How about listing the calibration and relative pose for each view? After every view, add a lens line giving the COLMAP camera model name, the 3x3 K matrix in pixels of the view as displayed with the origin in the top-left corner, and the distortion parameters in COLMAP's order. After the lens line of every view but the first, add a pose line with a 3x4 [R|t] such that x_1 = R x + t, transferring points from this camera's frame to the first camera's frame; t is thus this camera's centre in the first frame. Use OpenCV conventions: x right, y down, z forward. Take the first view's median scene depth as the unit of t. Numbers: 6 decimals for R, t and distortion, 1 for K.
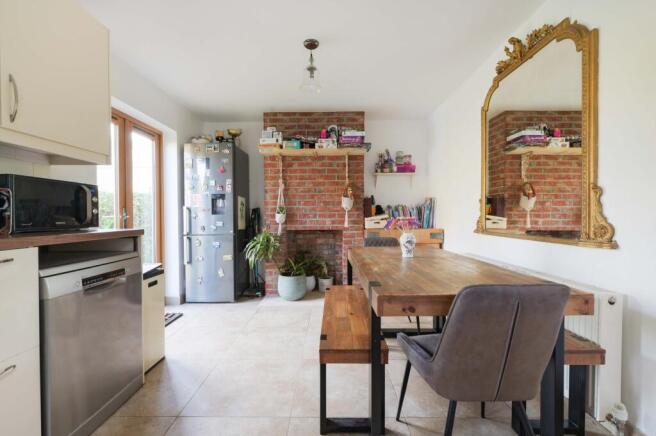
lens RADIAL K [[285.4, 0, 324.7], [0, 285.4, 218.2], [0, 0, 1]] dist [0.010269, -0.000299]
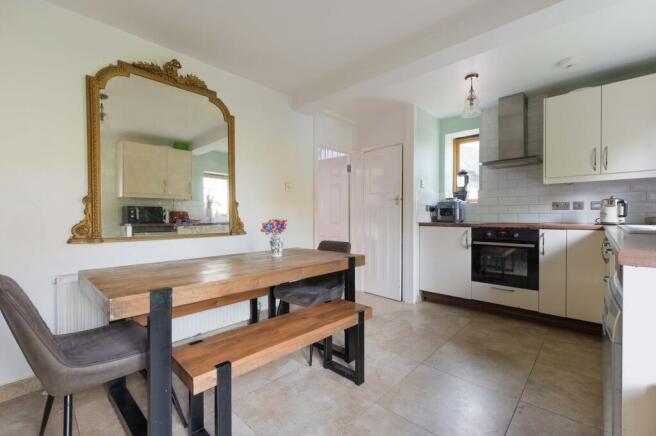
lens RADIAL K [[285.4, 0, 326.0], [0, 285.4, 216.5], [0, 0, 1]] dist [0.010269, -0.000299]
pose [[-0.731397, 0.002256, 0.681949, -0.304765], [0.009338, 0.999934, 0.006706, -0.009322], [-0.681889, 0.011273, -0.731369, 0.802619]]
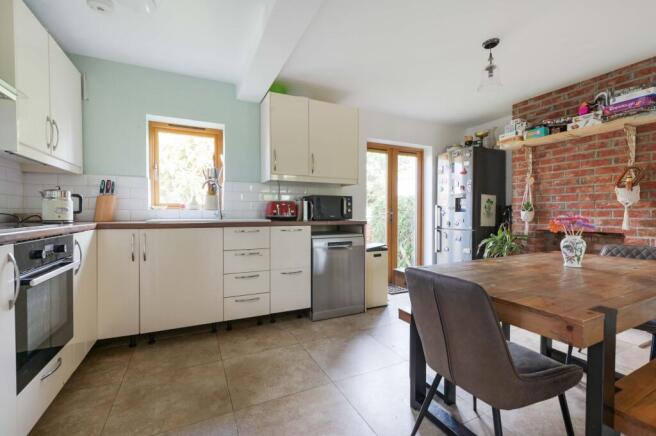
lens RADIAL K [[285.4, 0, 327.9], [0, 285.4, 218.5], [0, 0, 1]] dist [0.010269, -0.000299]
pose [[0.449086, 0.022026, -0.893217, 0.387715], [-0.010786, 0.999757, 0.019230, -0.002729], [0.893423, 0.000999, 0.449215, 0.021127]]
